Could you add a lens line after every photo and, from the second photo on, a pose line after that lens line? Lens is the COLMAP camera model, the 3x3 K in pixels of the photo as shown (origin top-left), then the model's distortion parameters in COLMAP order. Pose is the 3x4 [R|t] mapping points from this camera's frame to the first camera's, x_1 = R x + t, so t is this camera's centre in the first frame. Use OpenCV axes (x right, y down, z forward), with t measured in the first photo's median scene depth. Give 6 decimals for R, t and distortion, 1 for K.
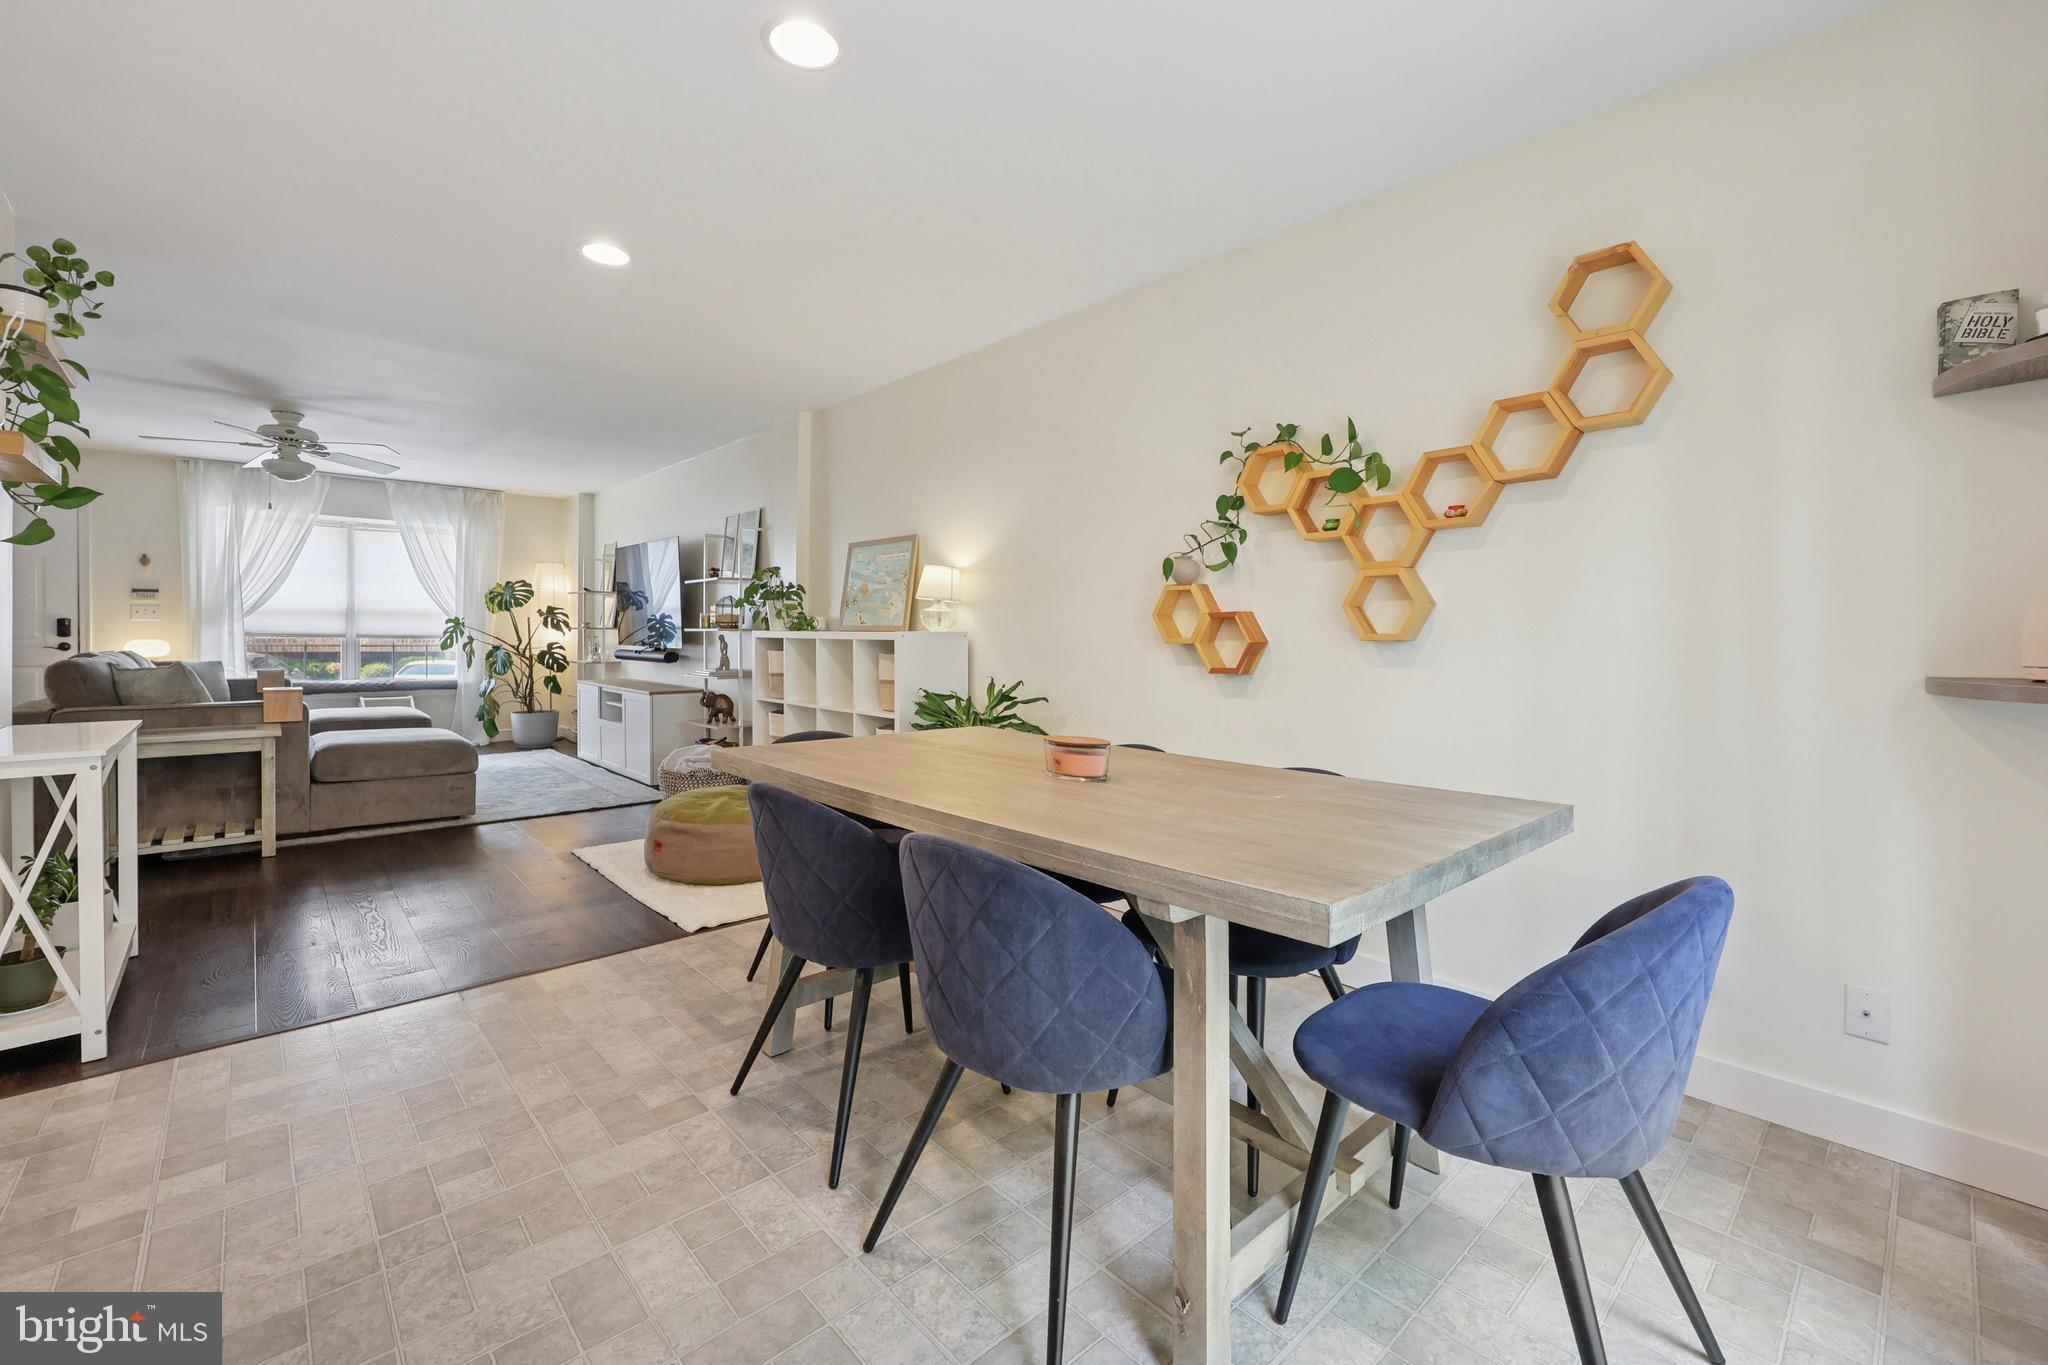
lens RADIAL K [[855.6, 0, 1022.8], [0, 855.6, 644.4], [0, 0, 1]] dist [0.000151, -0.000011]
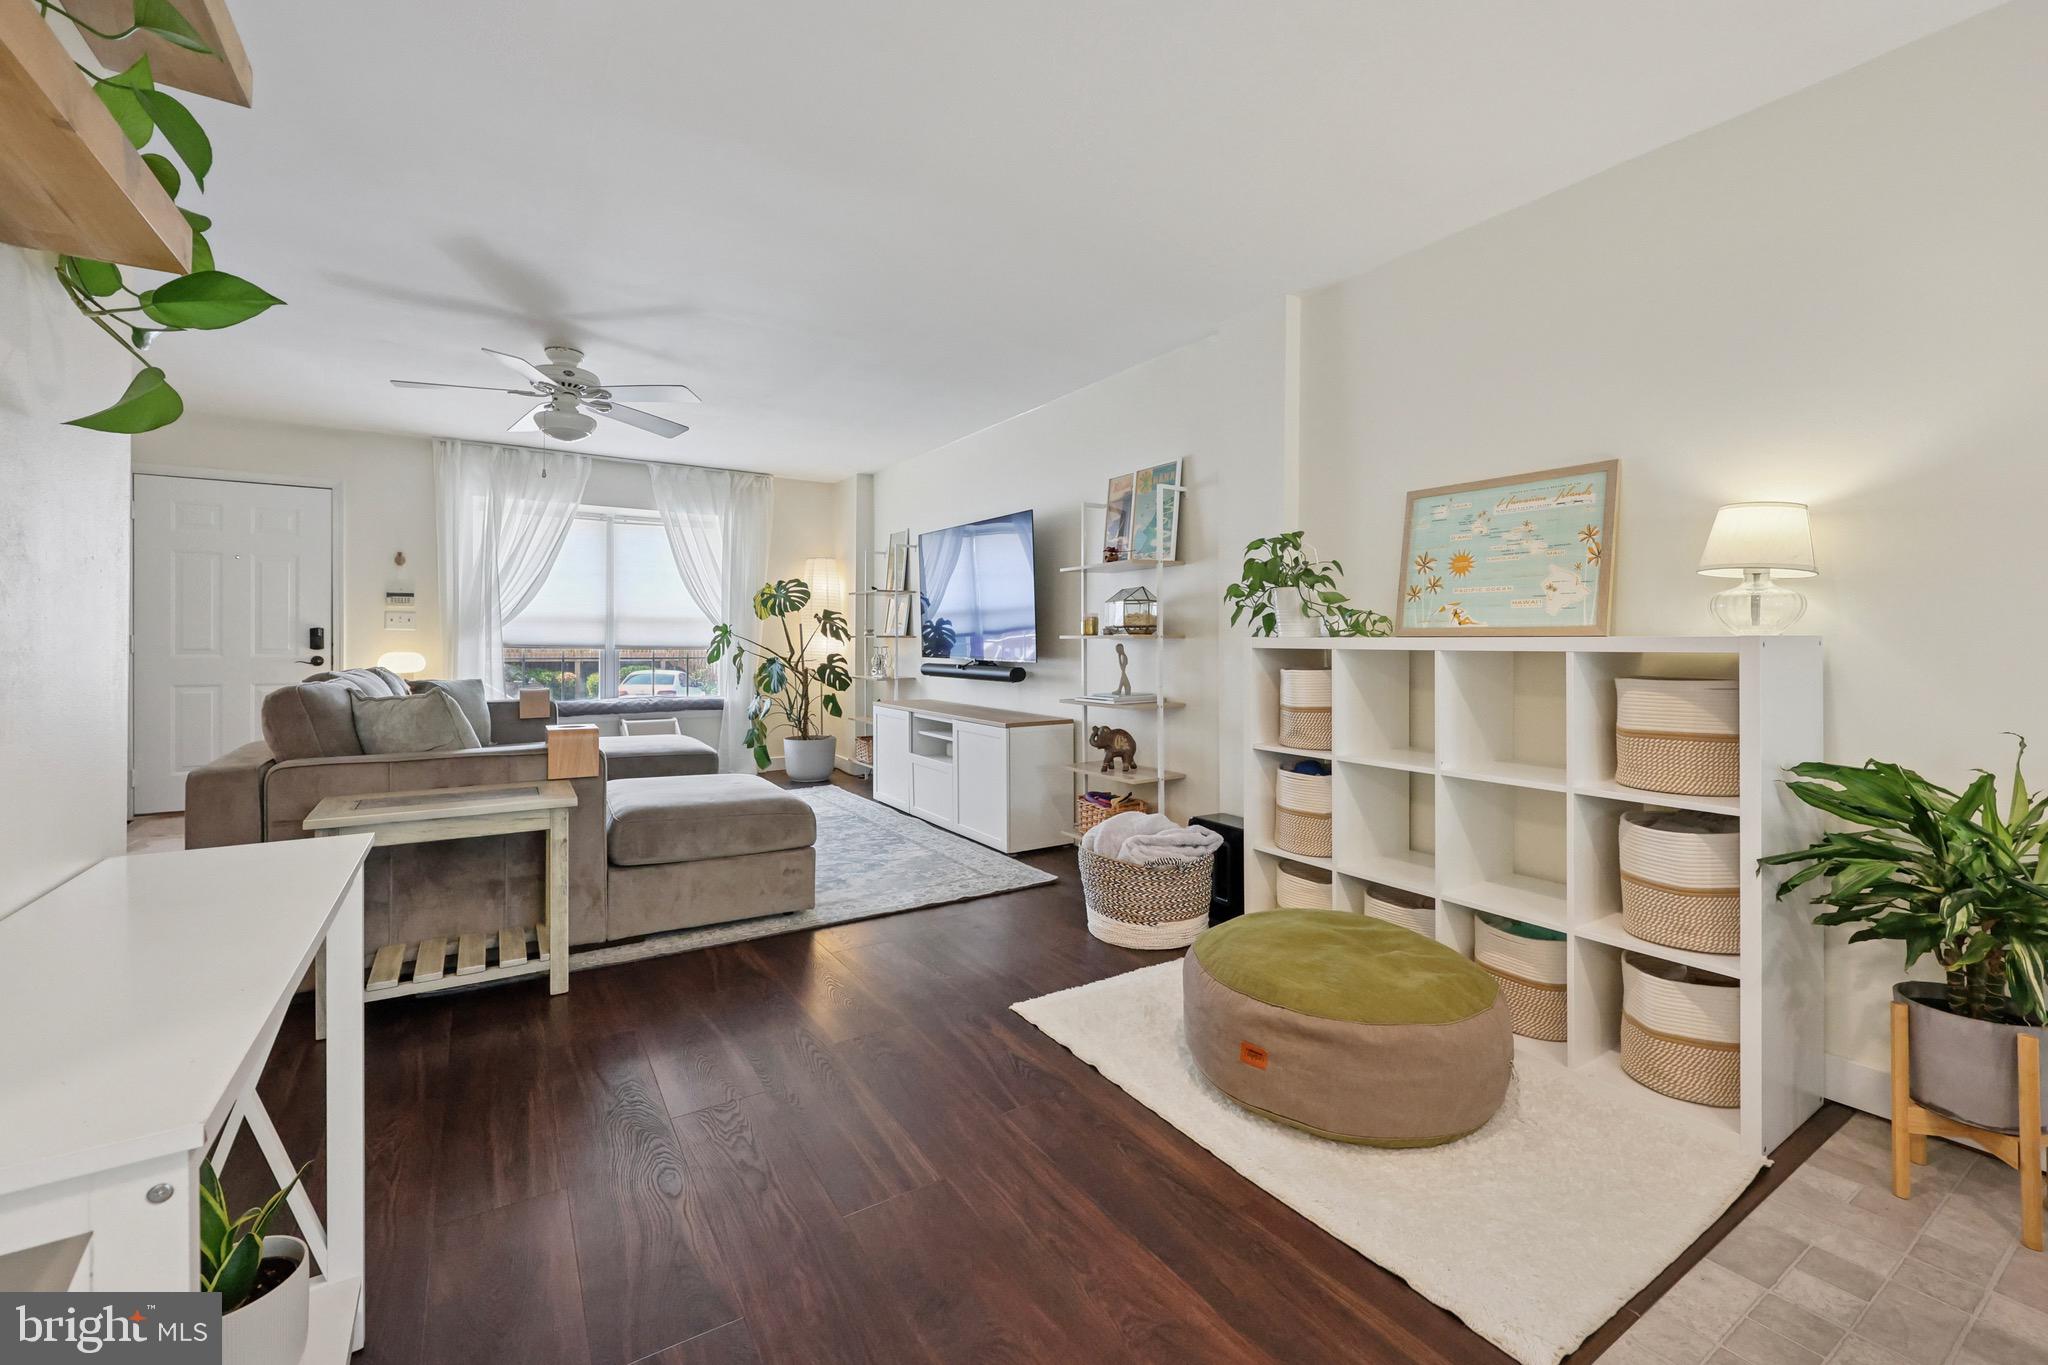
lens RADIAL K [[859.1, 0, 1051.4], [0, 859.1, 641.7], [0, 0, 1]] dist [-0.006818, -0.000152]
pose [[0.988514, -0.004769, -0.151053, -0.267430], [0.002957, 0.999921, -0.012215, -0.004109], [0.151099, 0.011628, 0.988450, 0.267746]]
